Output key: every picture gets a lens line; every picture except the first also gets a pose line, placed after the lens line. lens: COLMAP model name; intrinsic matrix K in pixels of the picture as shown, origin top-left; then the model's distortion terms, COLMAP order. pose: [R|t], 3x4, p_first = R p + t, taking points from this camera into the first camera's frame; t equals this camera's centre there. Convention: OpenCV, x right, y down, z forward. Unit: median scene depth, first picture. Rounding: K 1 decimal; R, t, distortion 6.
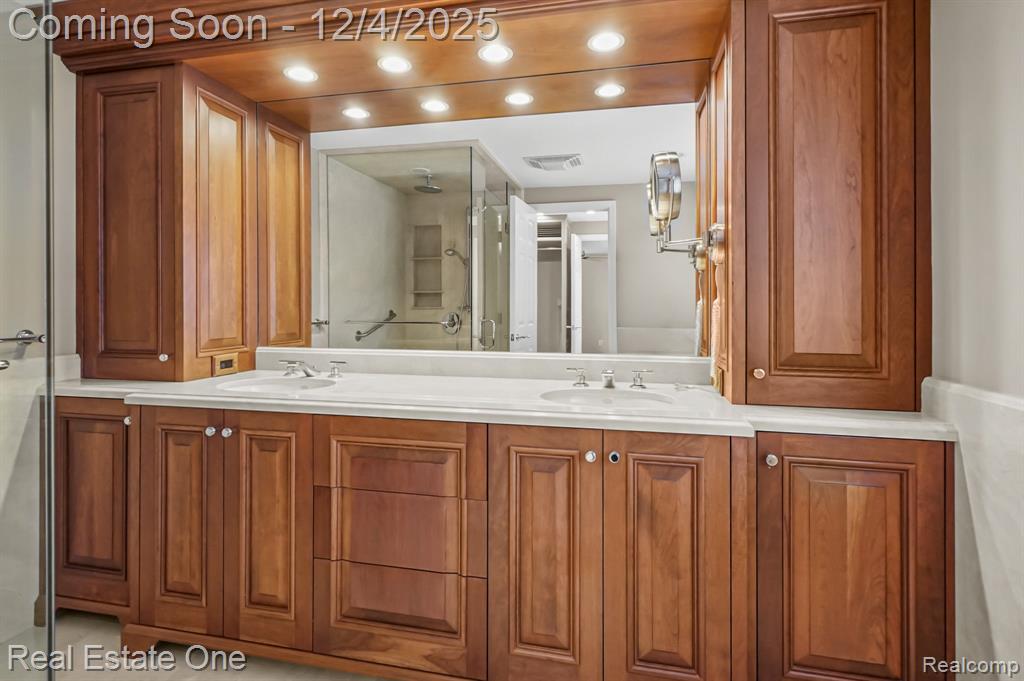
lens RADIAL K [[507.9, 0, 503.4], [0, 507.9, 304.2], [0, 0, 1]] dist [0.001399, -0.001465]
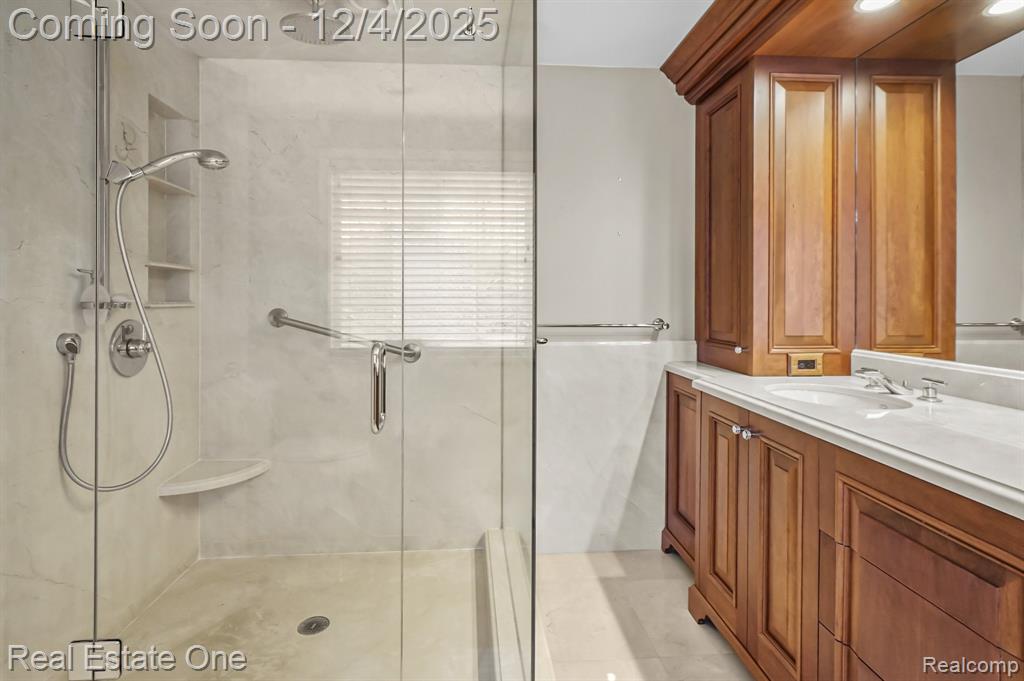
lens RADIAL K [[507.9, 0, 496.2], [0, 507.9, 299.7], [0, 0, 1]] dist [0.001399, -0.001465]
pose [[0.298162, 0.000794, -0.954515, 0.158911], [0.000018, 1.000000, 0.000837, 0.001754], [0.954515, -0.000267, 0.298162, 0.206890]]
